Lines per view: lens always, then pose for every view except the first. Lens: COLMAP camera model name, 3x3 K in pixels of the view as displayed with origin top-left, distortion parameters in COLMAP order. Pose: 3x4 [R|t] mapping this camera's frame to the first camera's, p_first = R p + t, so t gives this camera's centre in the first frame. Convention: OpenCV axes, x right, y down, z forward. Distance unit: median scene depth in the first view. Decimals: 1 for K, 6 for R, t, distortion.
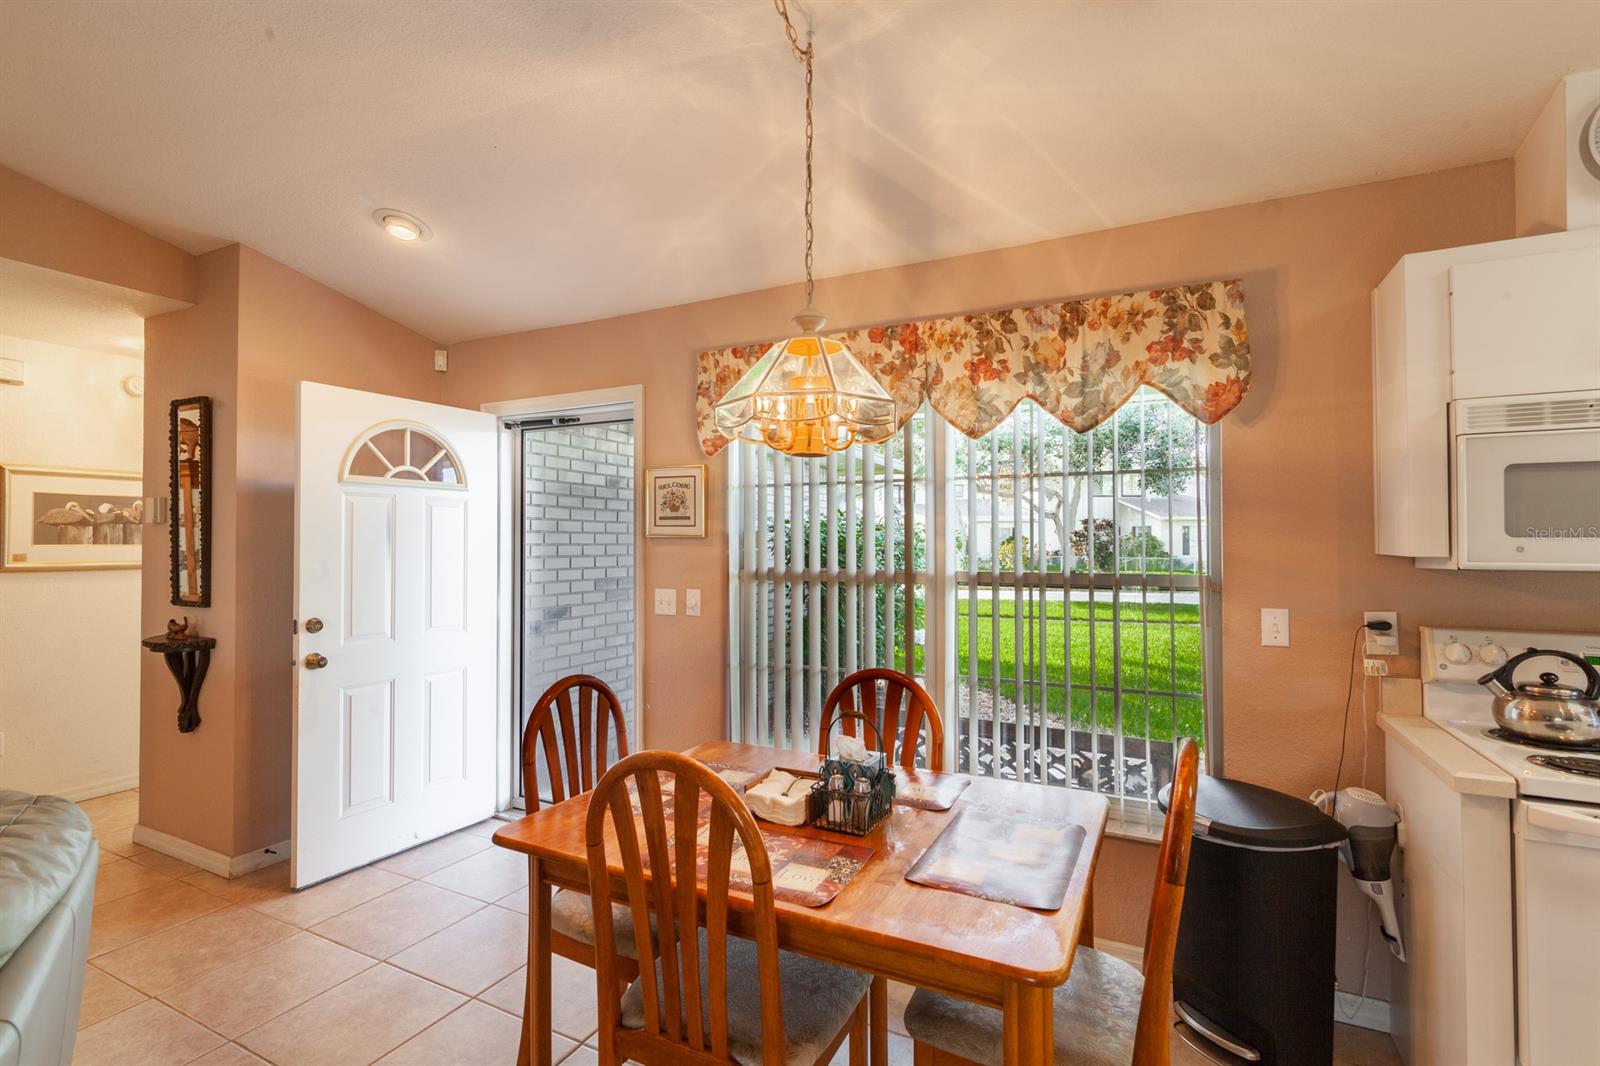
lens RADIAL K [[730.5, 0, 803.8], [0, 730.5, 531.1], [0, 0, 1]] dist [-0.000435, -0.000366]
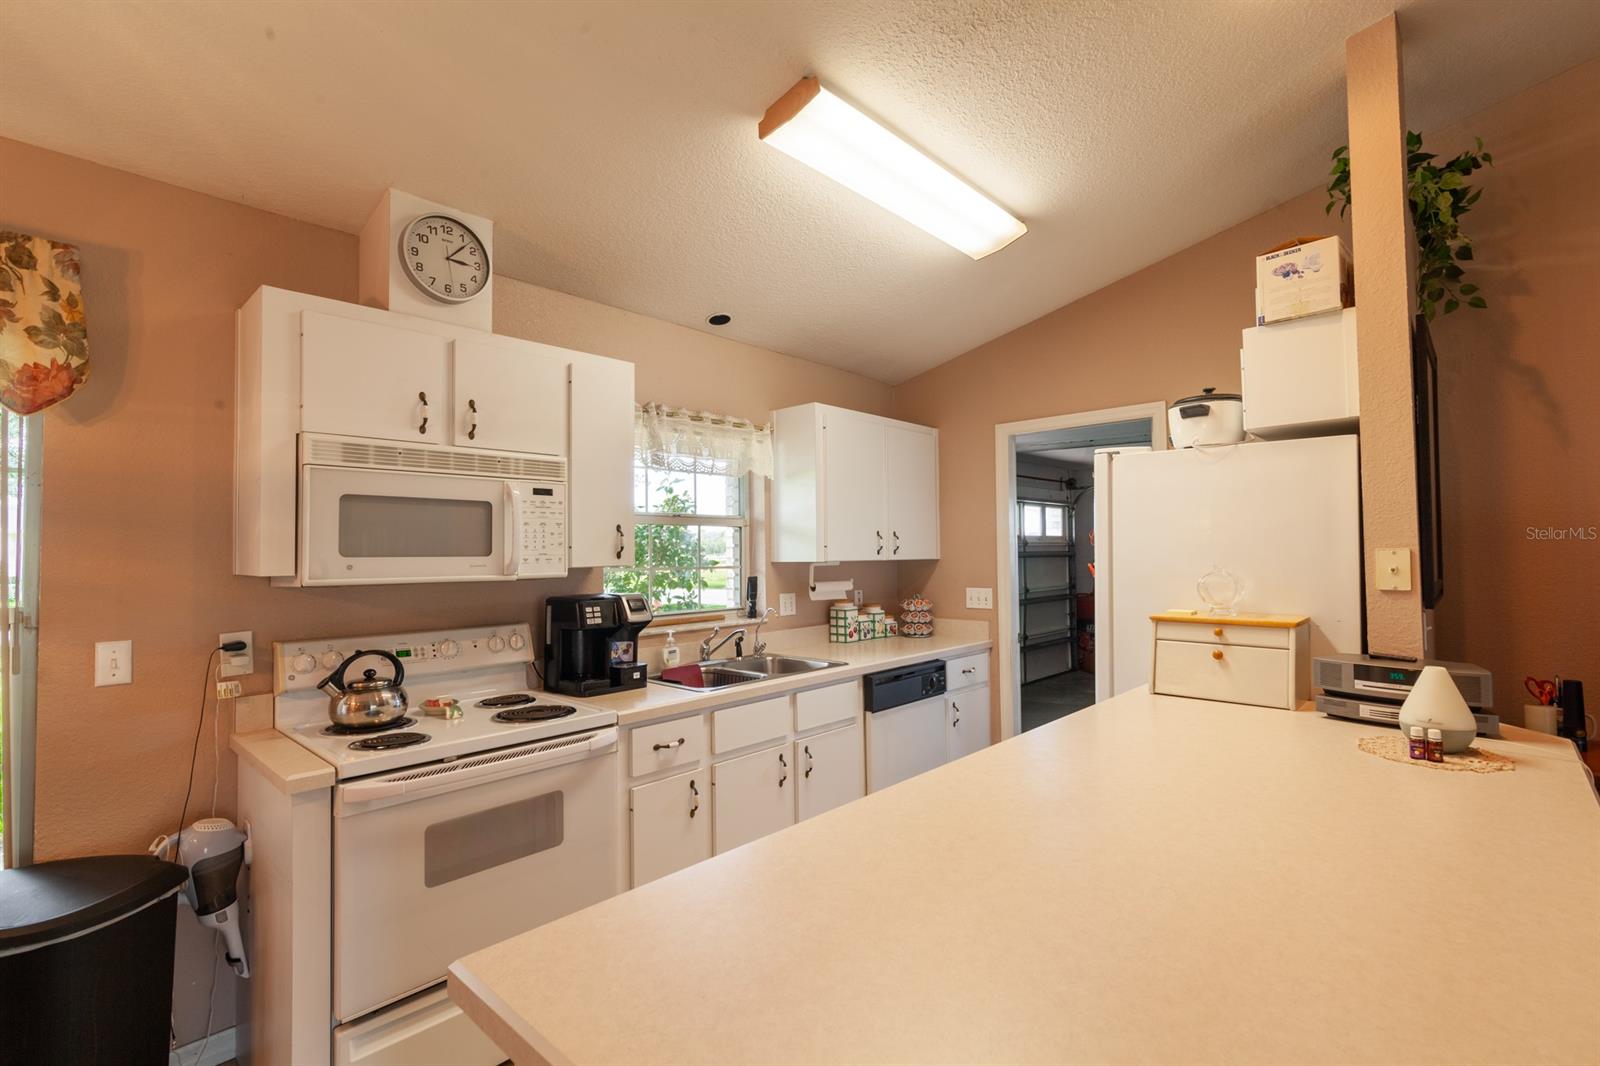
lens RADIAL K [[730.5, 0, 798.7], [0, 730.5, 531.0], [0, 0, 1]] dist [-0.000435, -0.000366]
pose [[0.284599, 0.028607, 0.958220, 0.047038], [-0.003409, 0.999579, -0.028829, -0.001538], [-0.958641, 0.004939, 0.284577, -0.019107]]
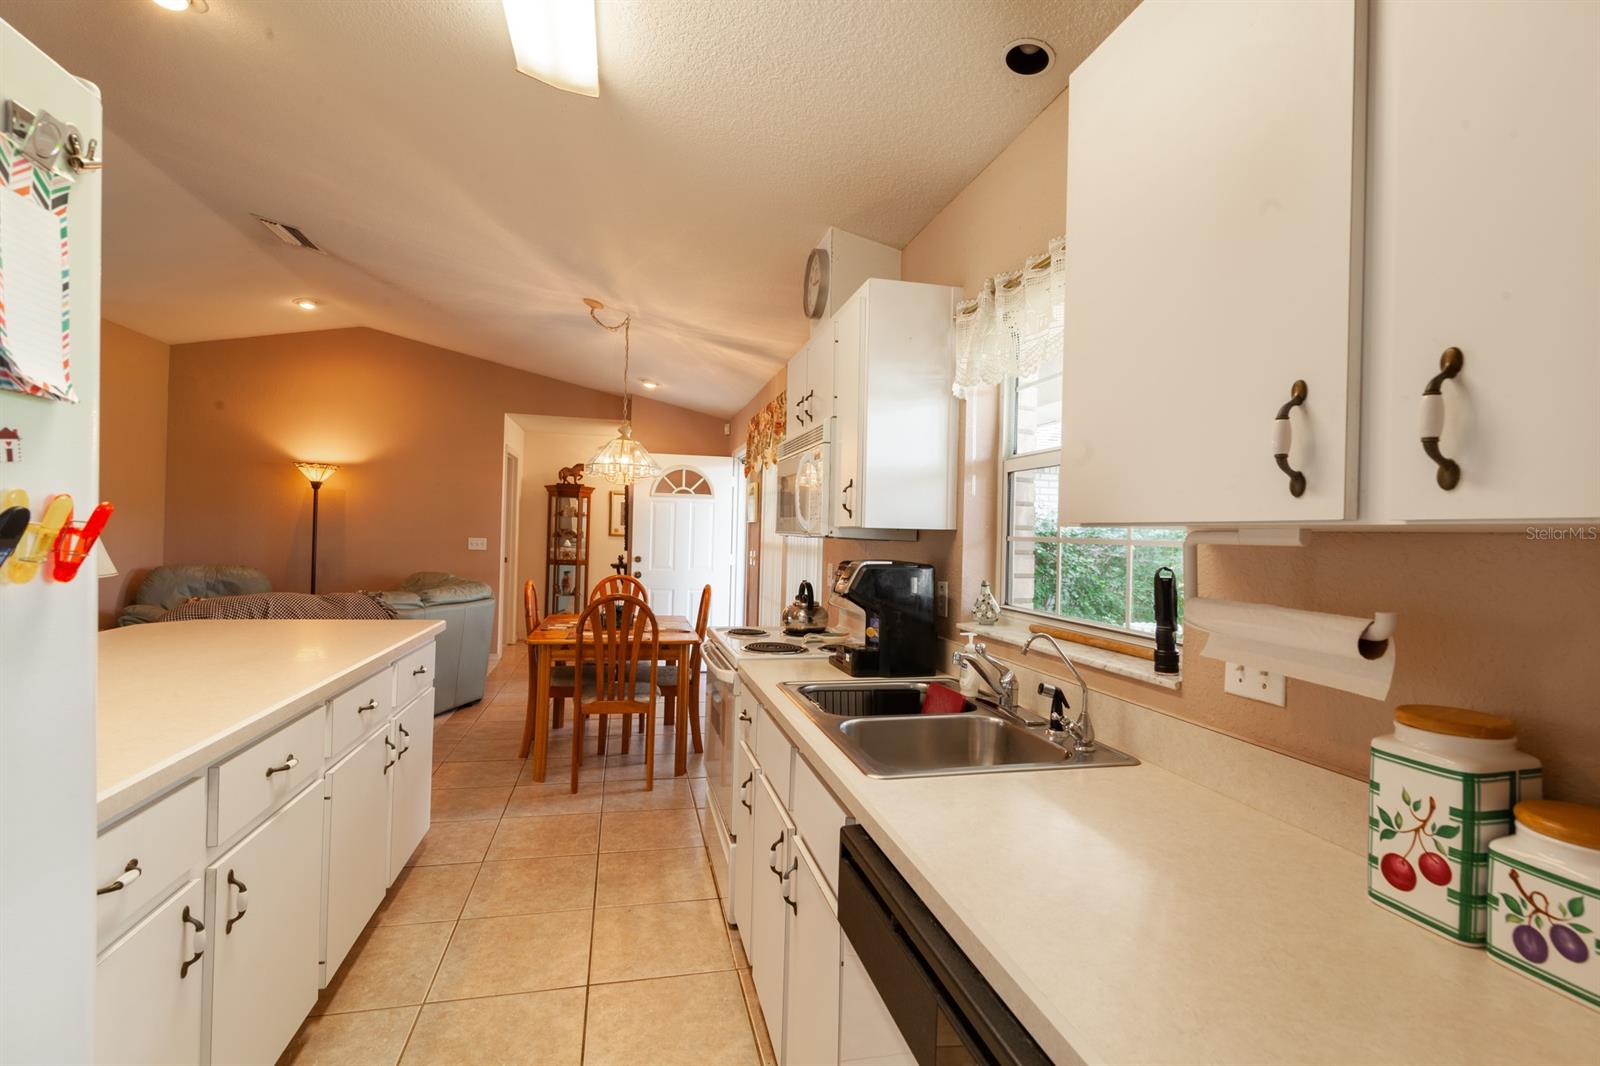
lens RADIAL K [[730.5, 0, 807.1], [0, 730.5, 532.4], [0, 0, 1]] dist [-0.000435, -0.000366]
pose [[0.650395, 0.016755, -0.759411, 1.876365], [-0.015498, 0.999841, 0.008786, 0.022325], [0.759438, 0.006055, 0.650551, -0.119646]]
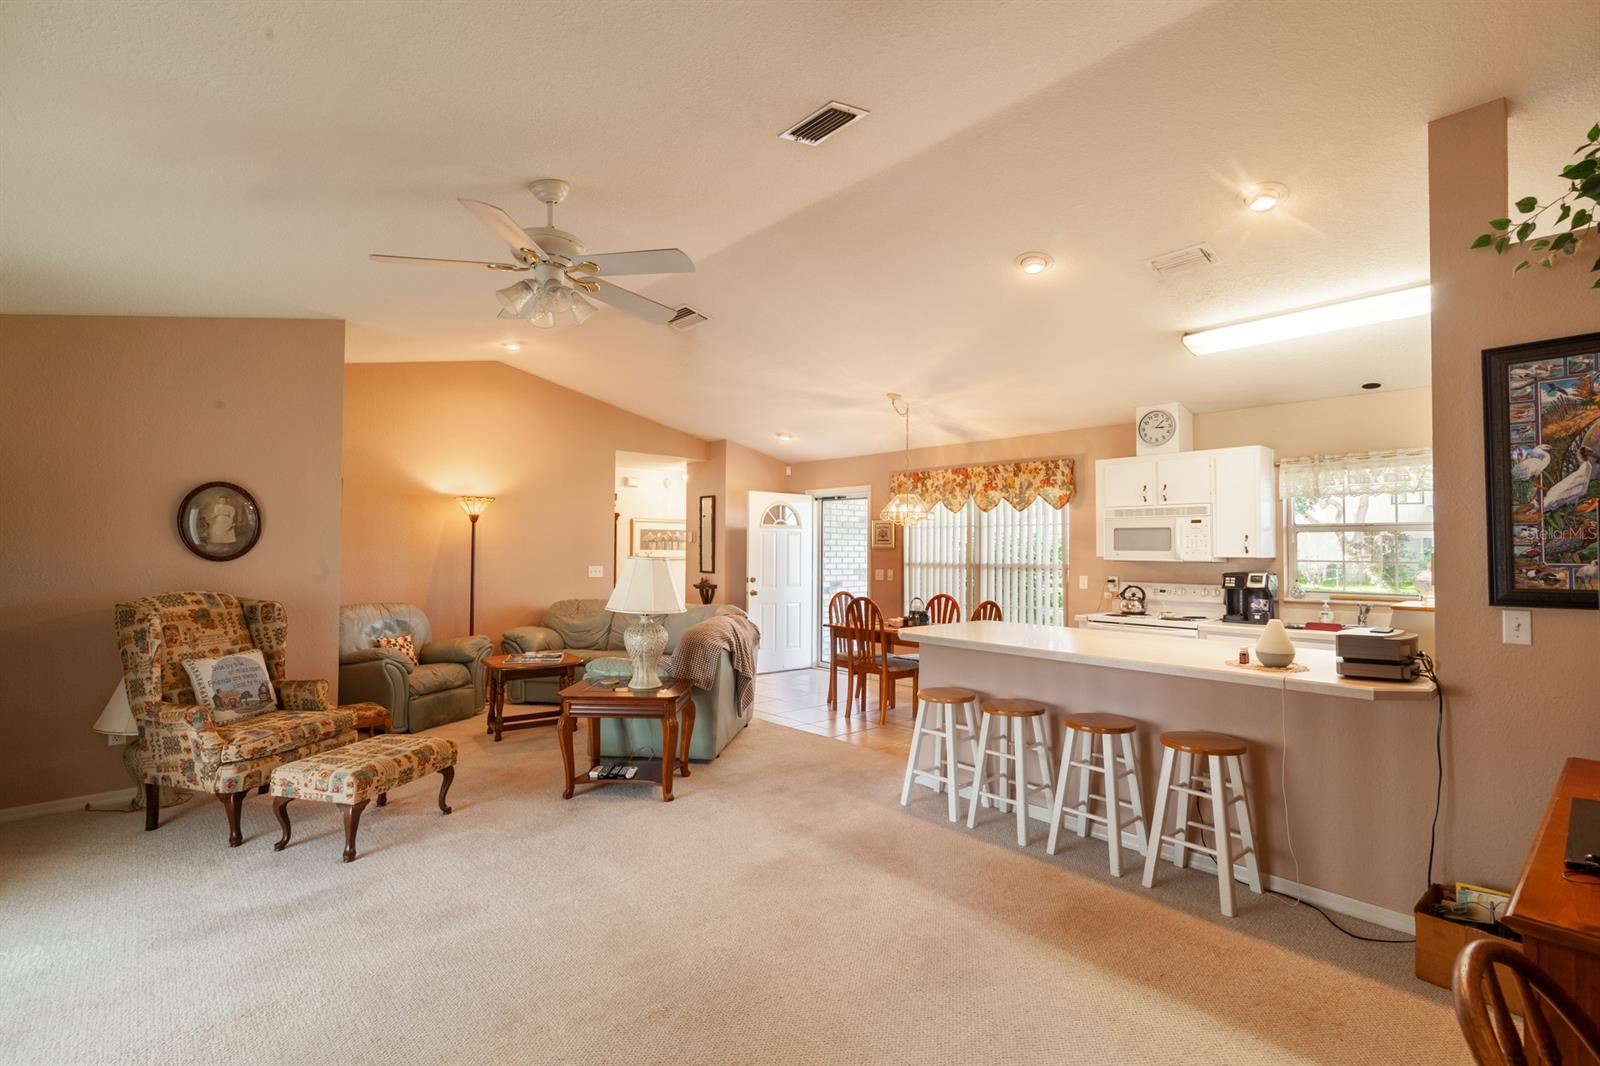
lens RADIAL K [[730.5, 0, 798.9], [0, 730.5, 531.0], [0, 0, 1]] dist [-0.000435, -0.000366]
pose [[0.932832, -0.002194, -0.360306, 0.636060], [-0.002313, 0.999924, -0.012078, -0.028040], [0.360305, 0.012100, 0.932756, -1.988113]]
